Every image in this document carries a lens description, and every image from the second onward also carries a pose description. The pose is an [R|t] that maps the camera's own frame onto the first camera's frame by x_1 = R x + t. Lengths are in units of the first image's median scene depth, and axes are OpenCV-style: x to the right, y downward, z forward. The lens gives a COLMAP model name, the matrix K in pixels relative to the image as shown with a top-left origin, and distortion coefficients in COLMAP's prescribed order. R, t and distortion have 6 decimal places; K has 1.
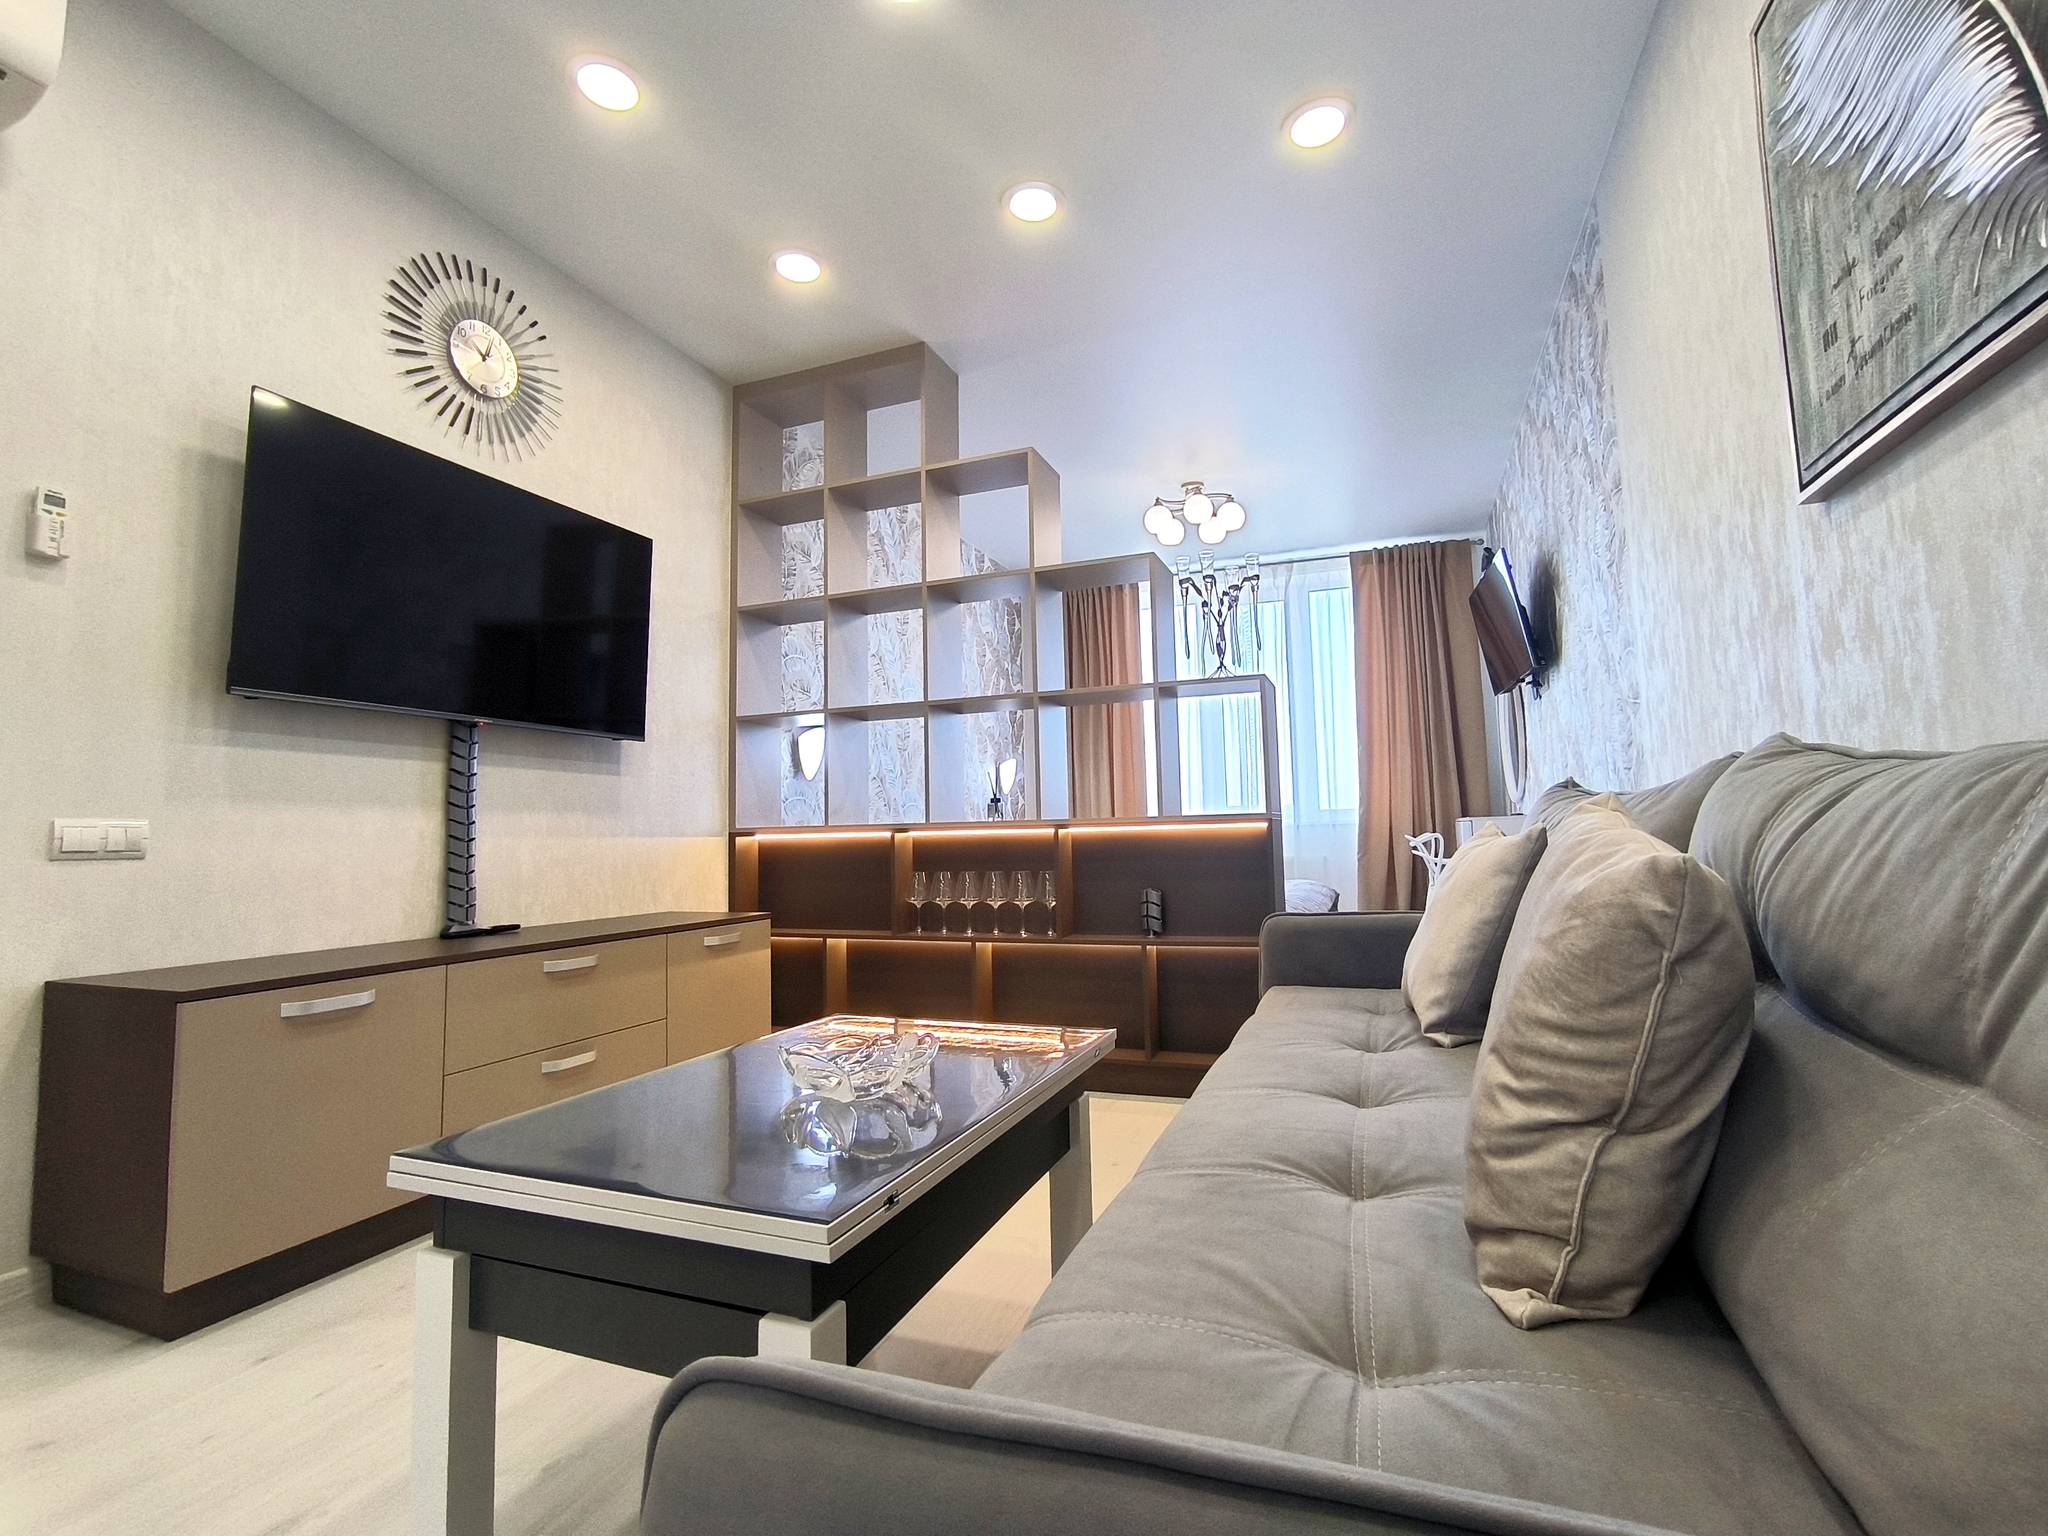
lens RADIAL K [[935.7, 0, 1024.0], [0, 935.7, 768.0], [0, 0, 1]] dist [-0.019858, 0.012795]
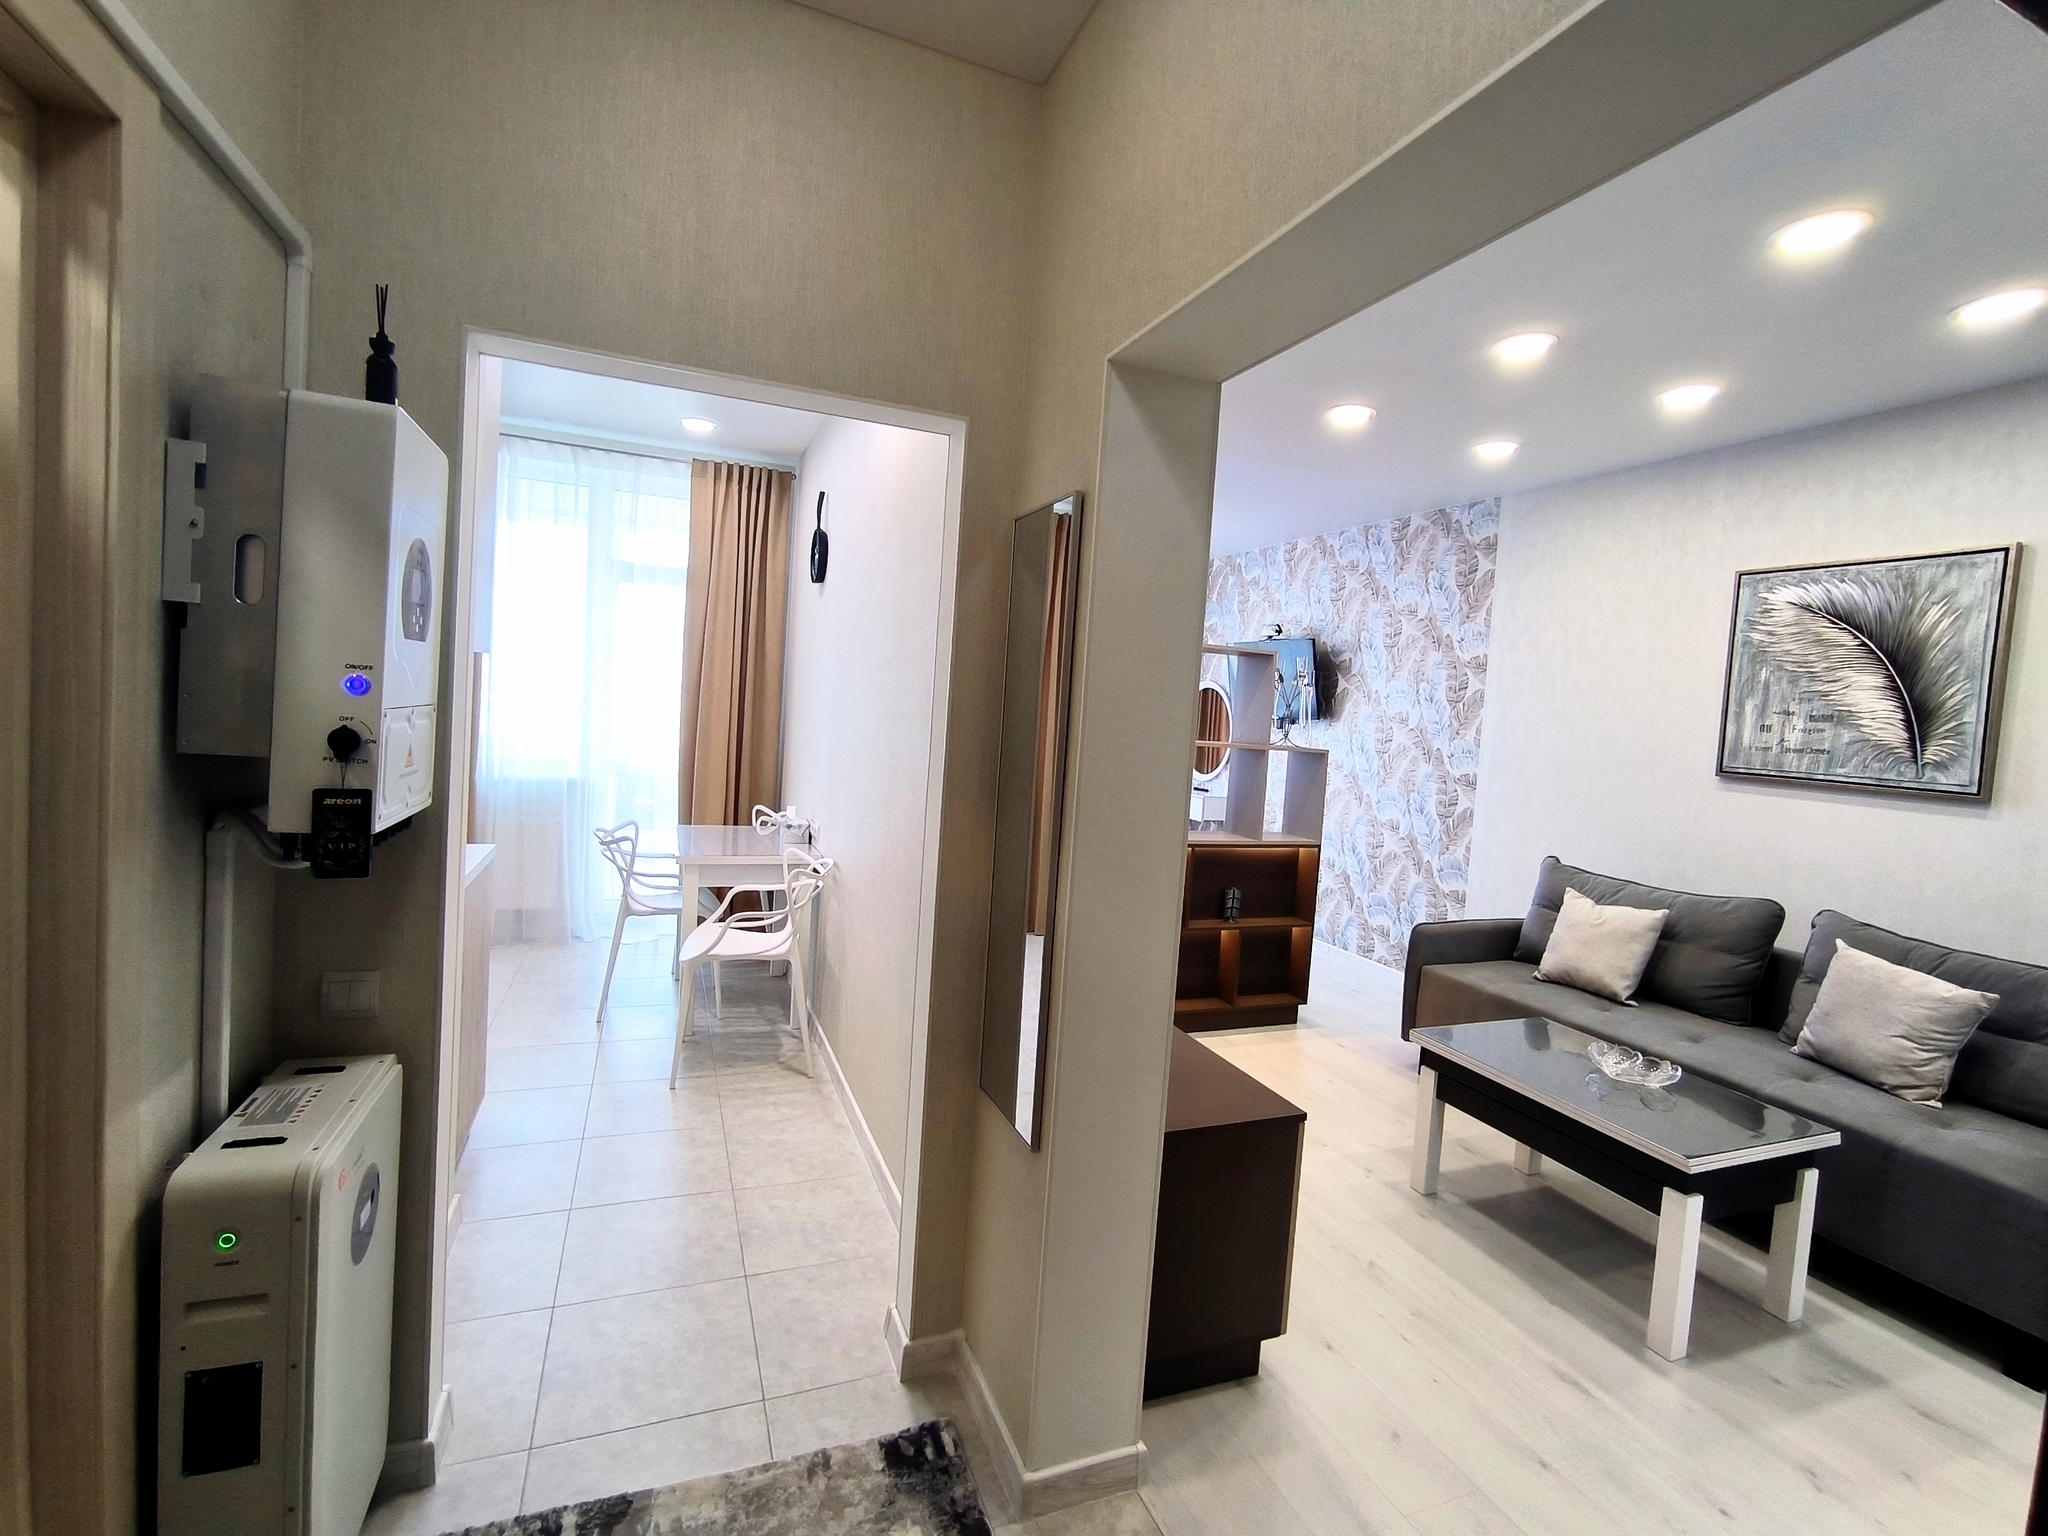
lens RADIAL K [[935.7, 0, 1024.0], [0, 935.7, 768.0], [0, 0, 1]] dist [-0.019858, 0.012795]
pose [[0.735121, 0.012707, 0.677817, -2.690207], [-0.116038, 0.987428, 0.107337, -0.429039], [-0.667932, -0.157558, 0.727353, 0.515259]]
